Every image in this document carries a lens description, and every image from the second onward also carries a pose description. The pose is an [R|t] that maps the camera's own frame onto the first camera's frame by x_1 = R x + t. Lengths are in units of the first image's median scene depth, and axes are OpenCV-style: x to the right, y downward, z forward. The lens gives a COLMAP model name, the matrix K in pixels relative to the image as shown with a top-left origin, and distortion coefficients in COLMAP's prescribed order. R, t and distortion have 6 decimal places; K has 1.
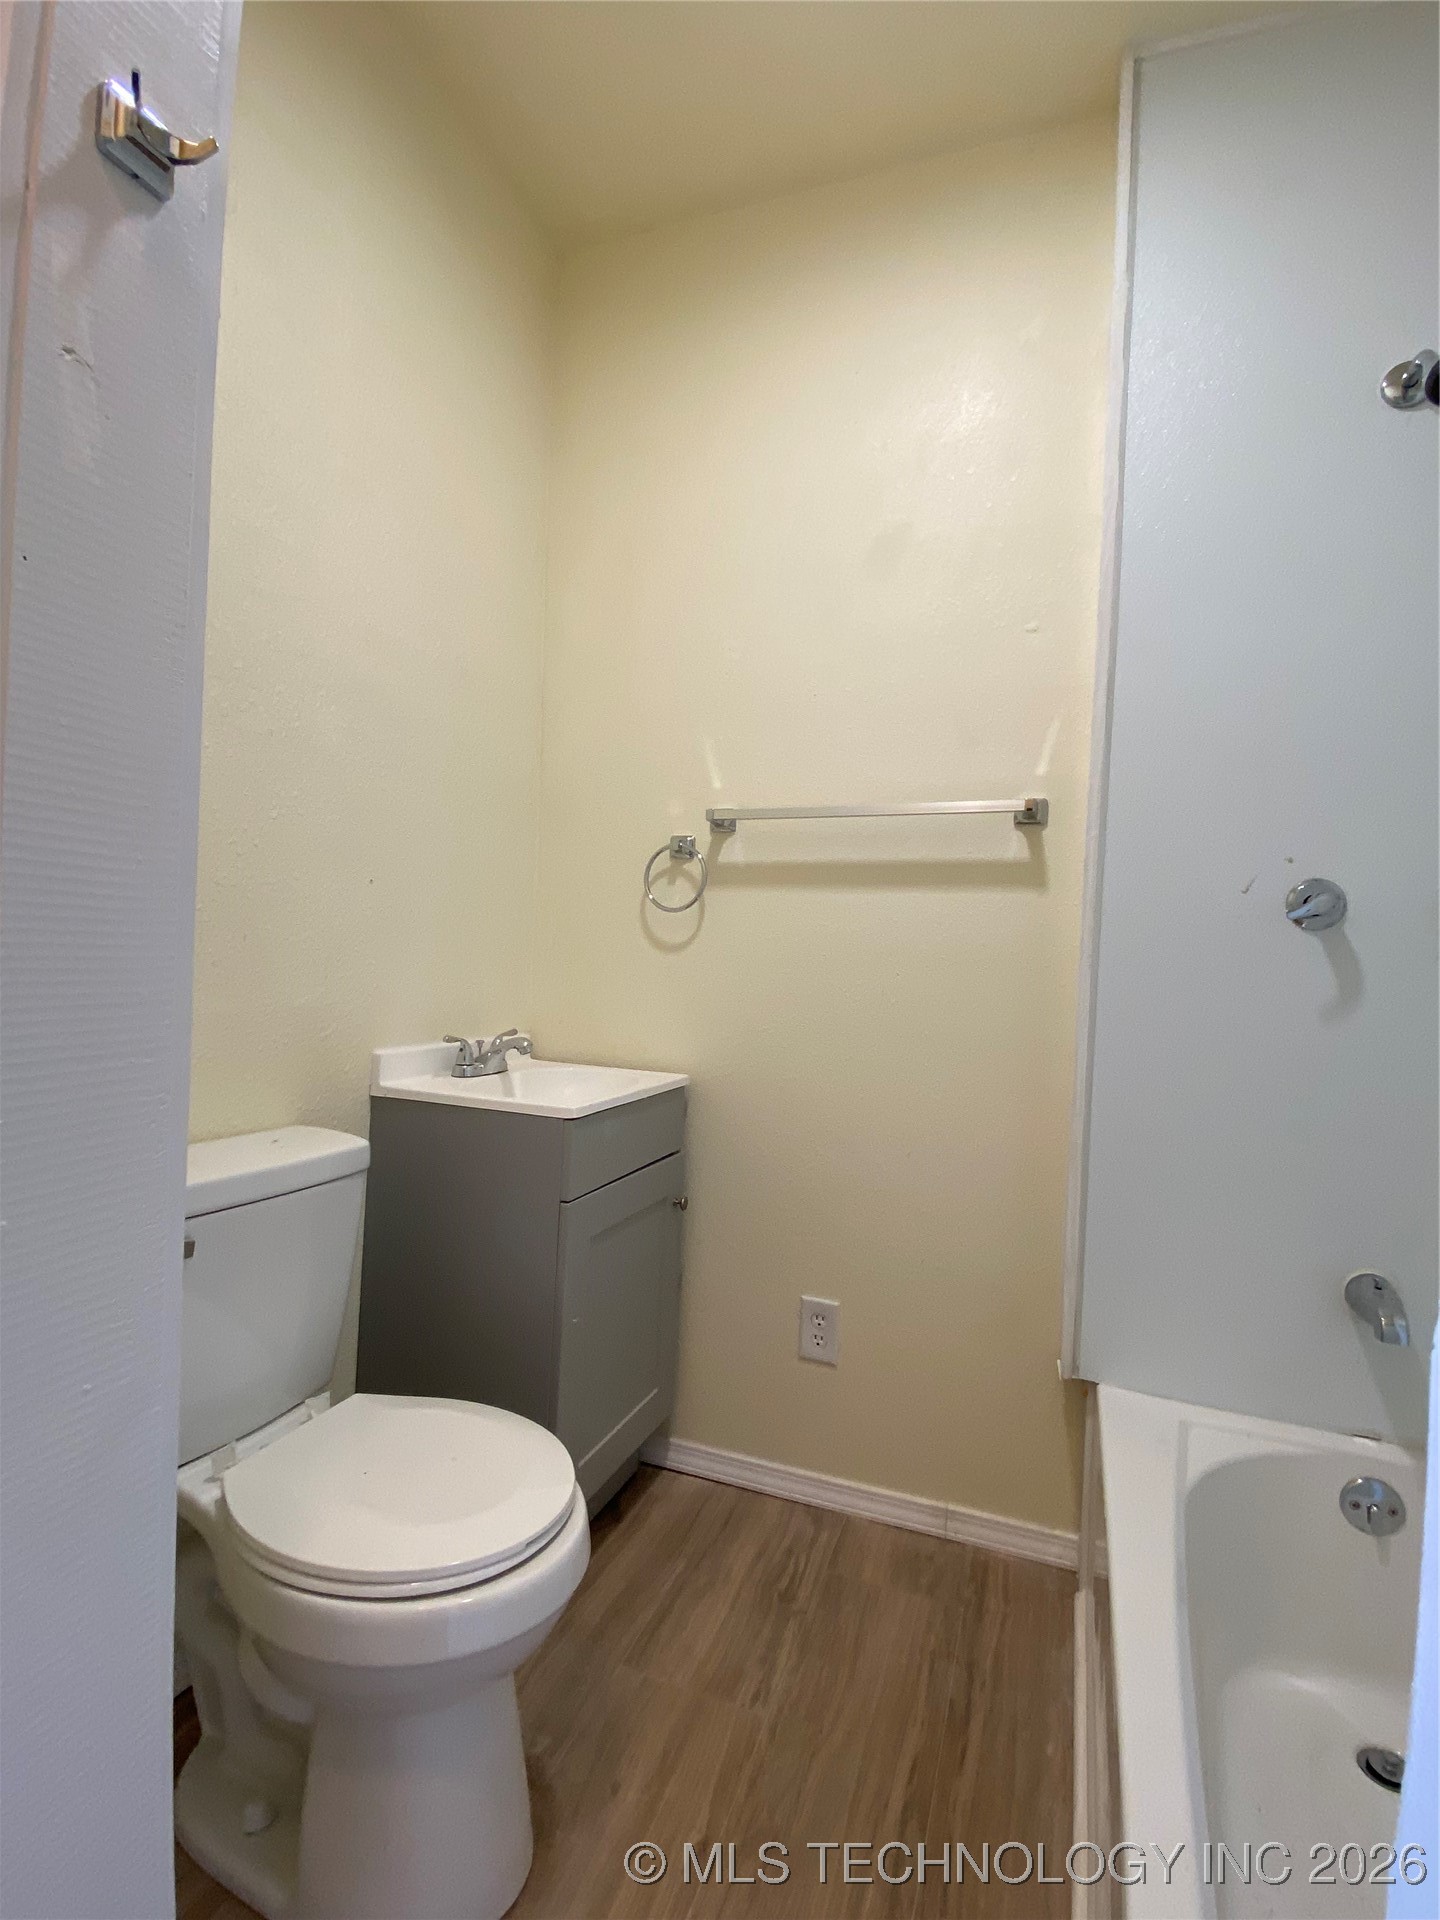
lens RADIAL K [[858.7, 0, 720.0], [0, 858.7, 960.0], [0, 0, 1]] dist [0.000809, -0.023690]
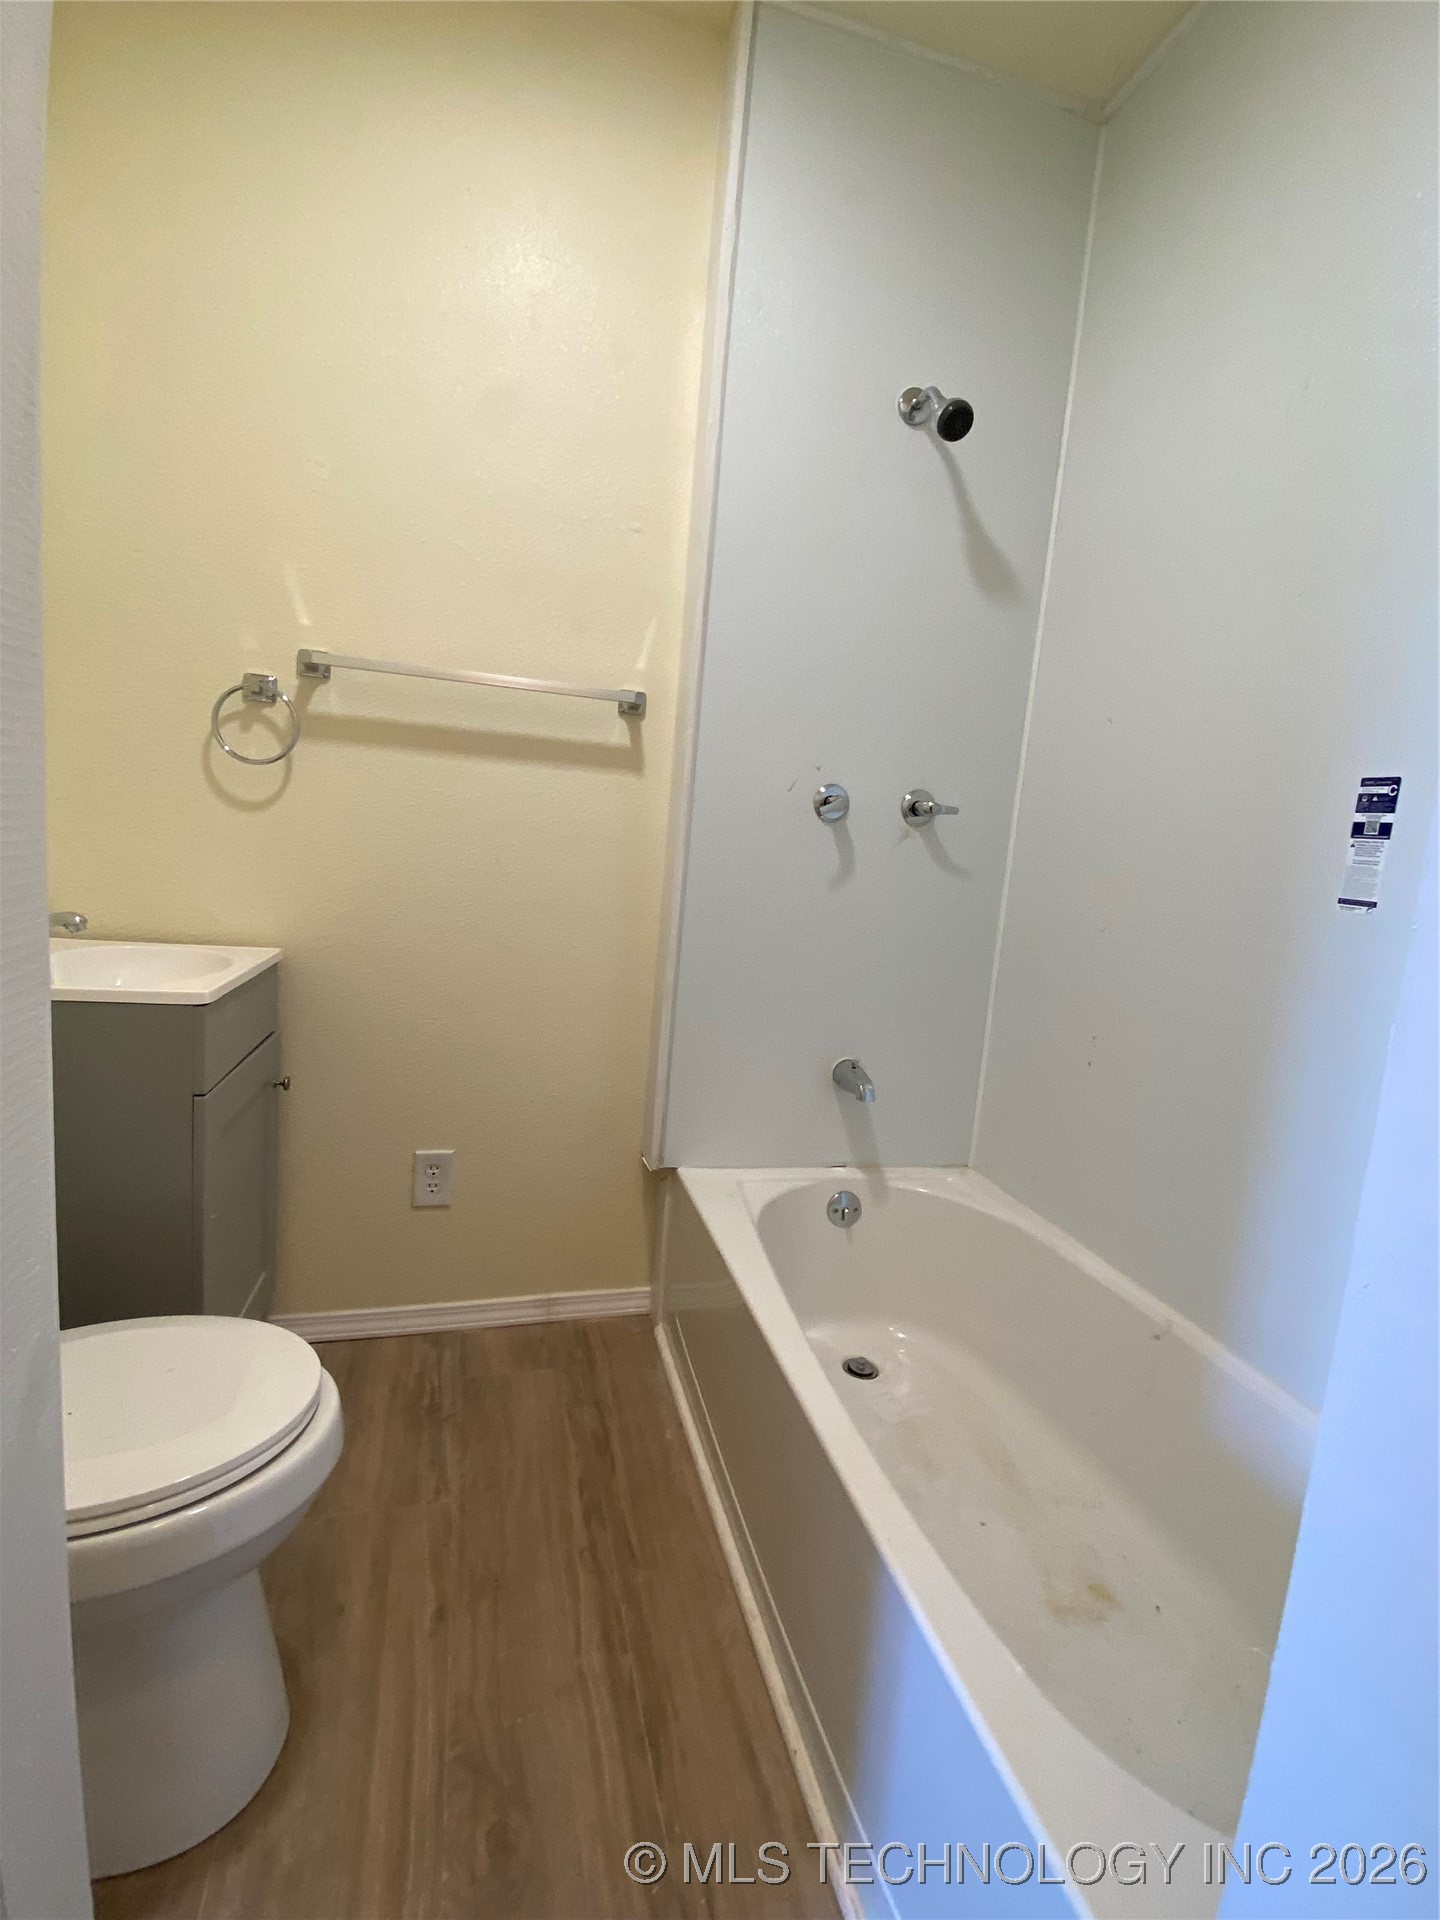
lens RADIAL K [[858.7, 0, 720.0], [0, 858.7, 960.0], [0, 0, 1]] dist [0.000809, -0.023690]
pose [[0.789770, -0.059070, 0.610552, -0.254702], [-0.048572, 0.986205, 0.158243, -0.022851], [-0.611477, -0.154631, 0.776006, 0.000262]]
